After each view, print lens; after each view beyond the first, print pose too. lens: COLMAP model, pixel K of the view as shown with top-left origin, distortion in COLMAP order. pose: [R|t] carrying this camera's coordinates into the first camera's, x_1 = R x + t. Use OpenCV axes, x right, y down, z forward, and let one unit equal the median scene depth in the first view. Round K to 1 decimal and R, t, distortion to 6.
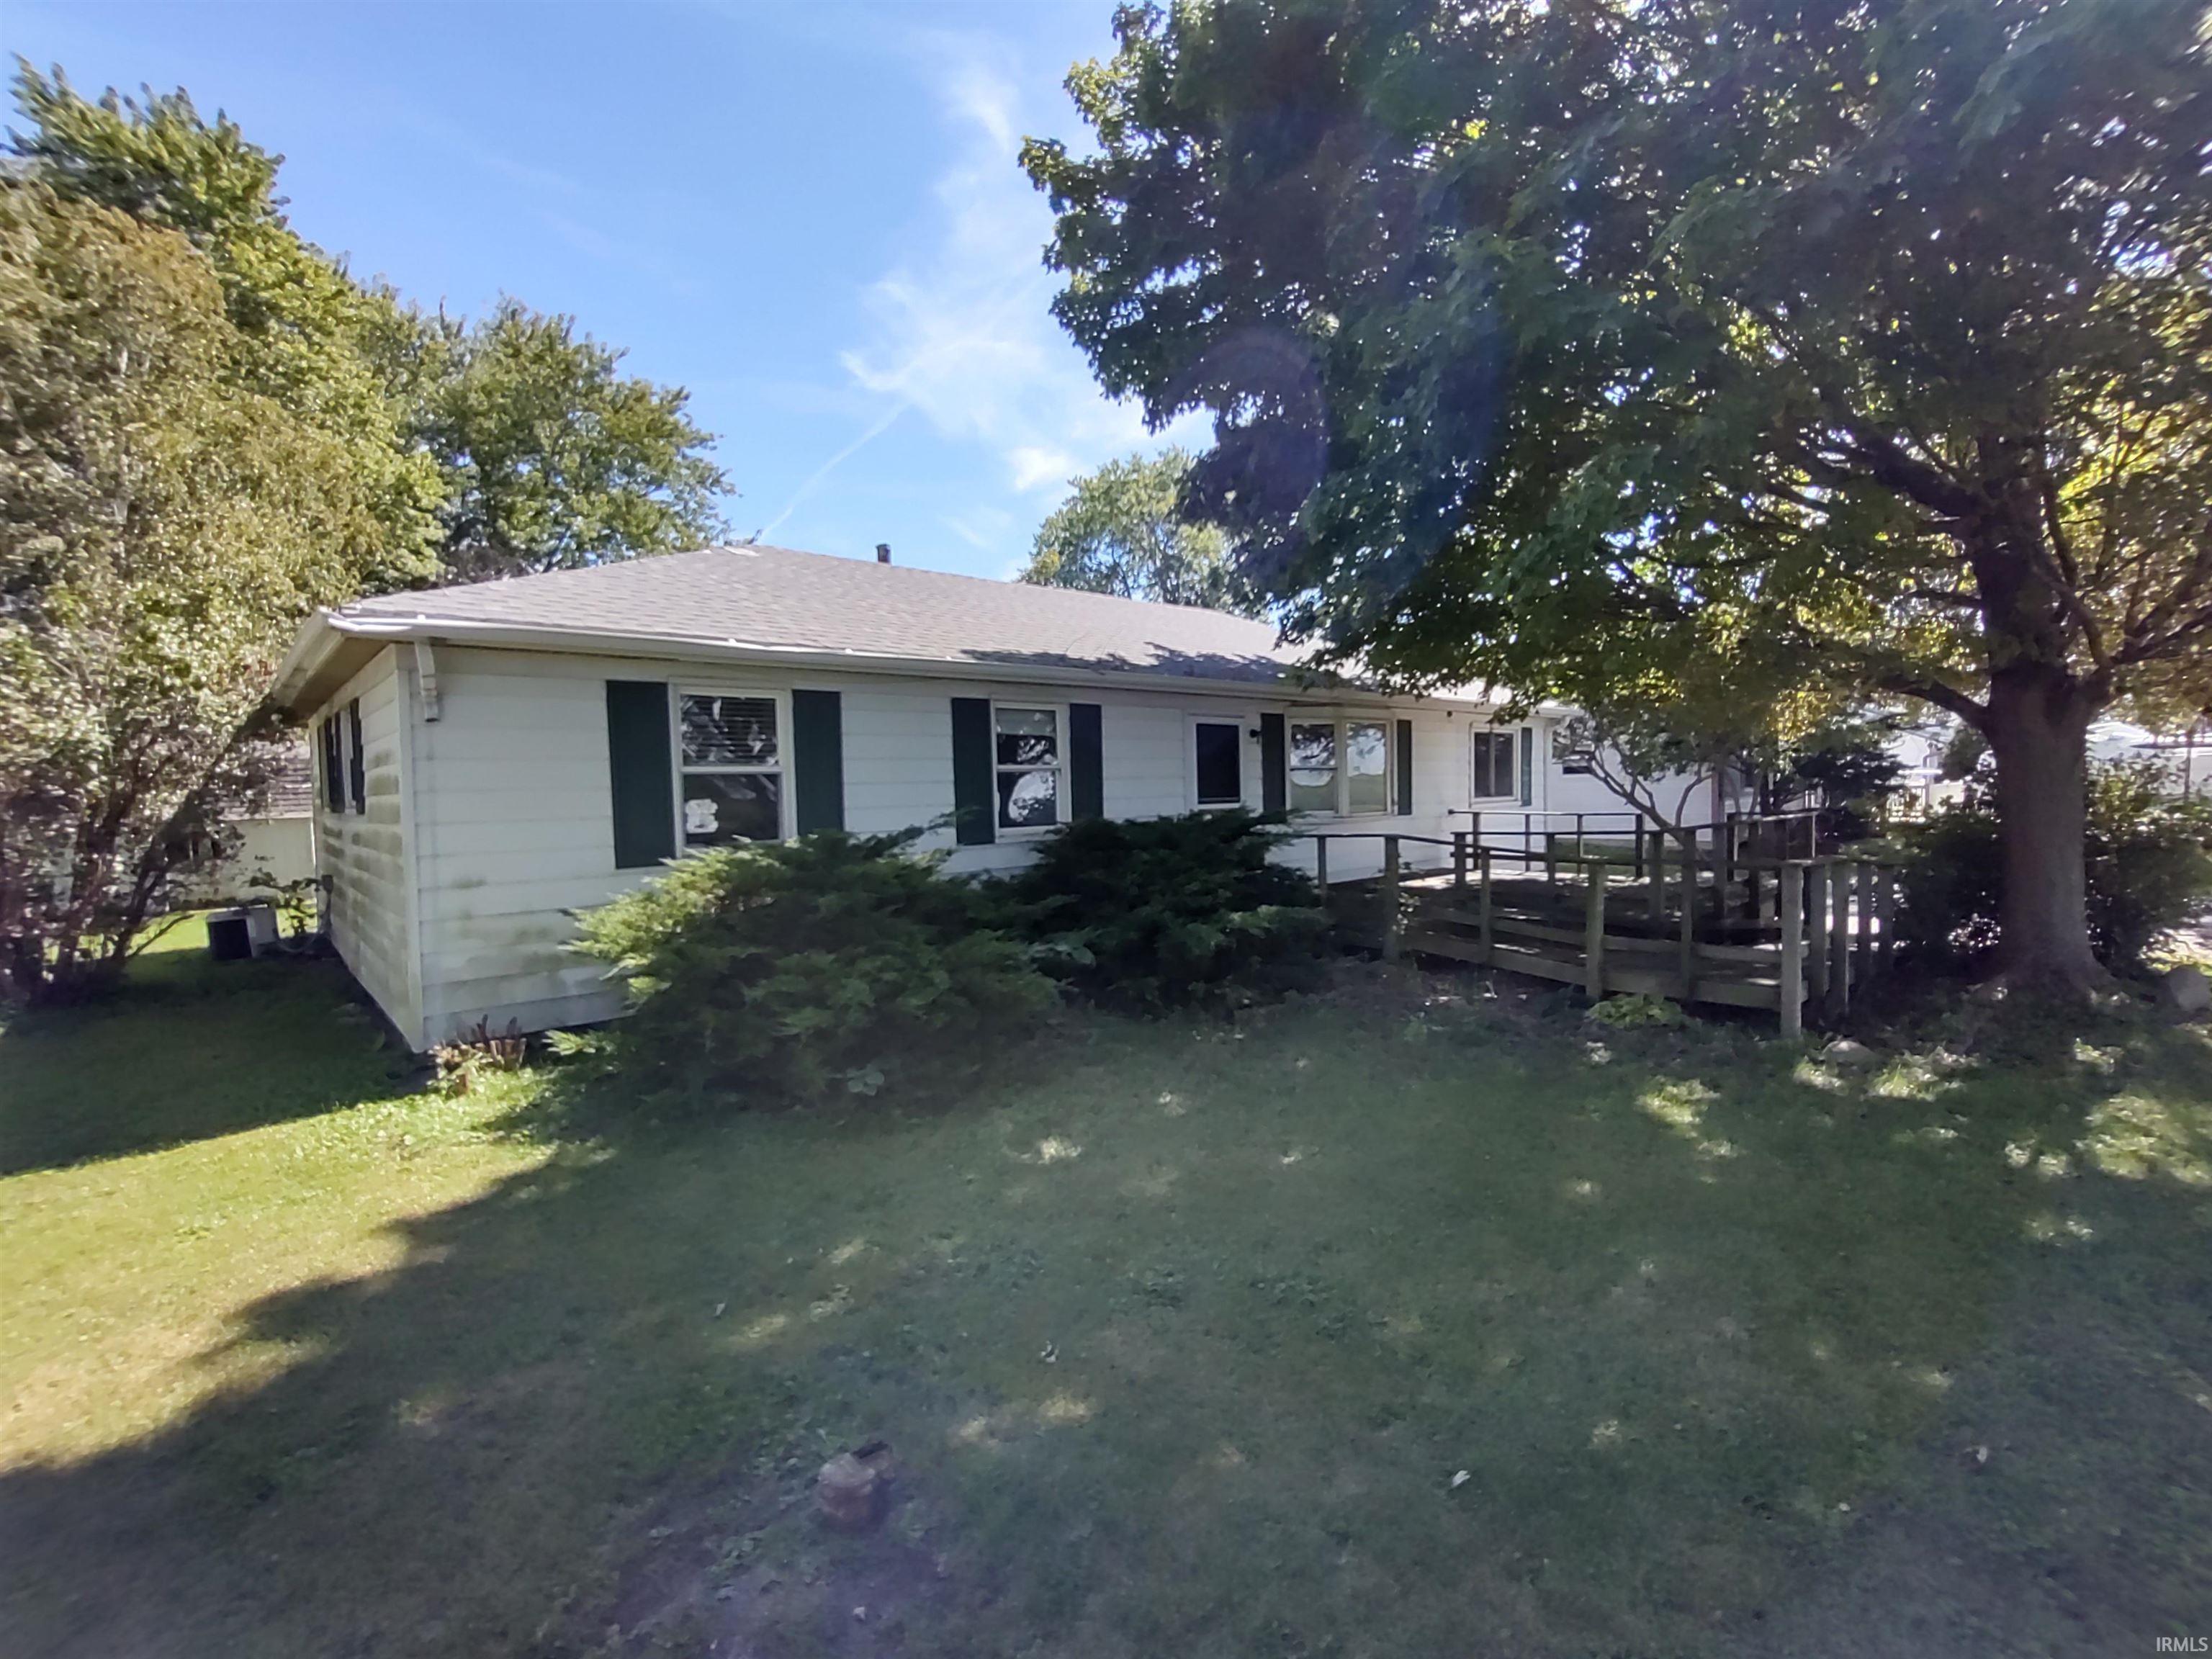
lens RADIAL K [[1010.9, 0, 1106.8], [0, 1010.9, 828.2], [0, 0, 1]] dist [0.004633, 0.000210]
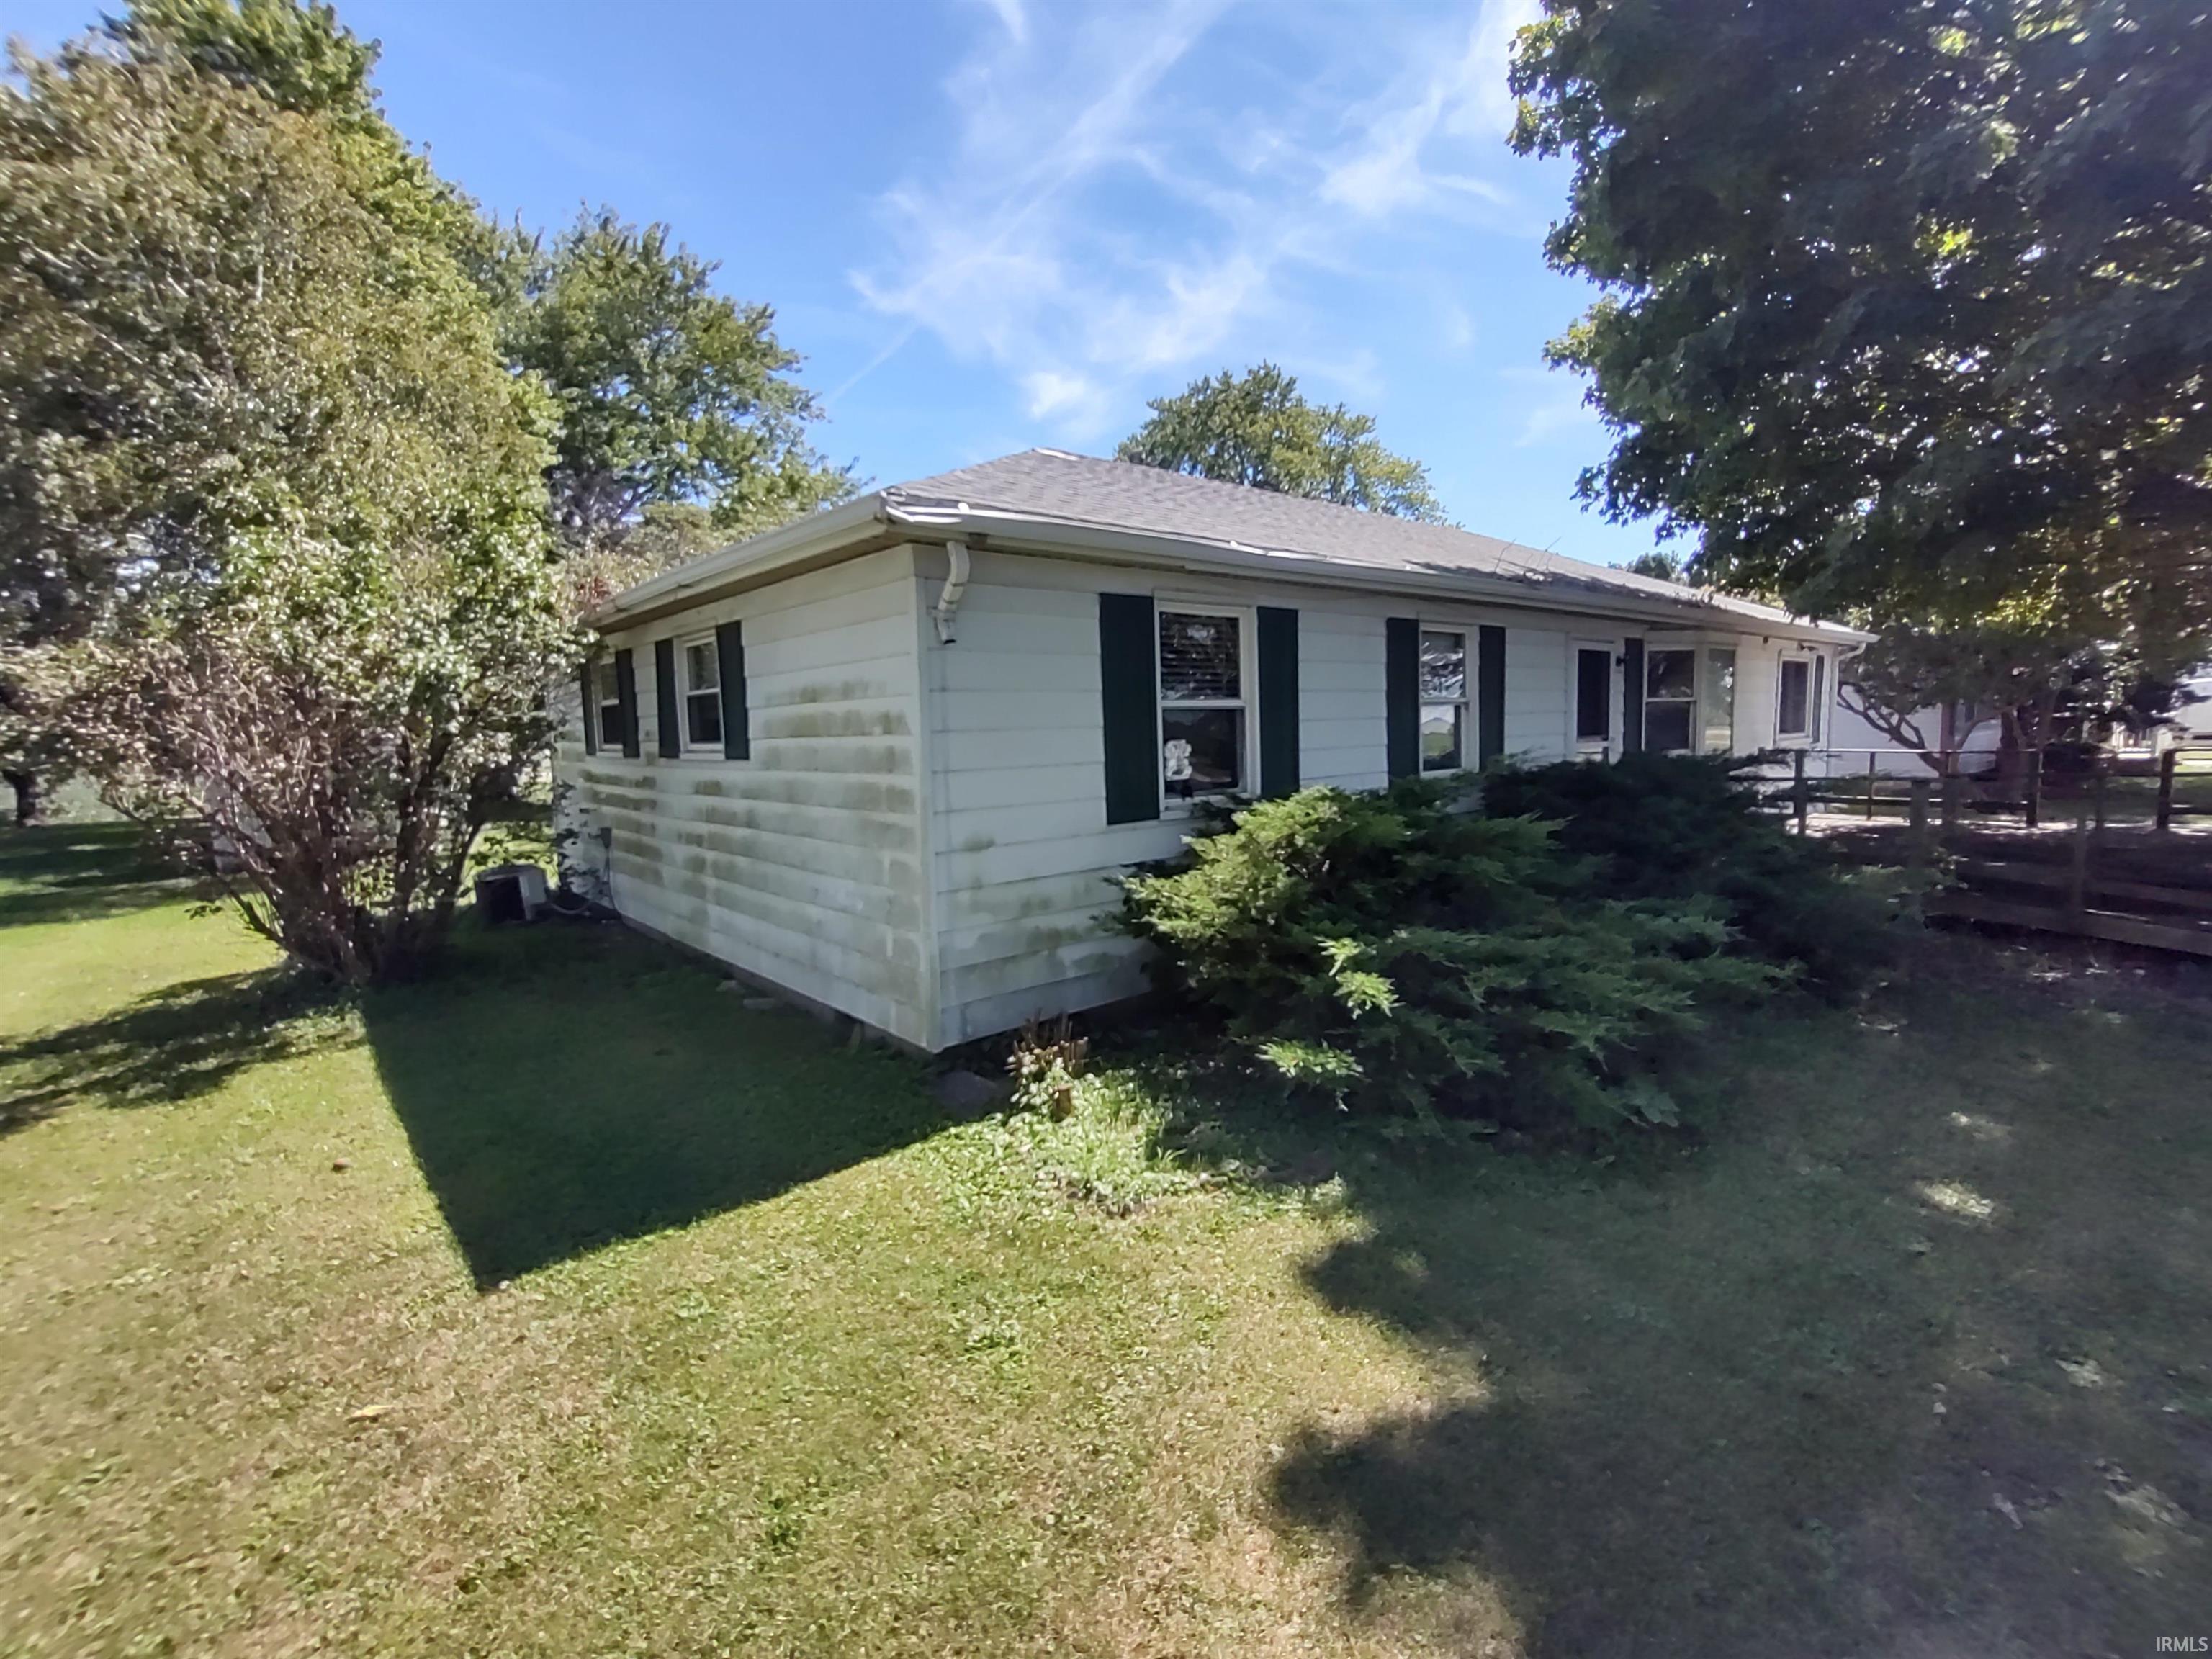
lens RADIAL K [[1010.9, 0, 1106.2], [0, 1010.9, 826.4], [0, 0, 1]] dist [0.004633, 0.000210]
pose [[0.999870, -0.005097, -0.015309, -0.157865], [0.005959, 0.998368, 0.056798, -0.001695], [0.014994, -0.056882, 0.998268, 0.059396]]
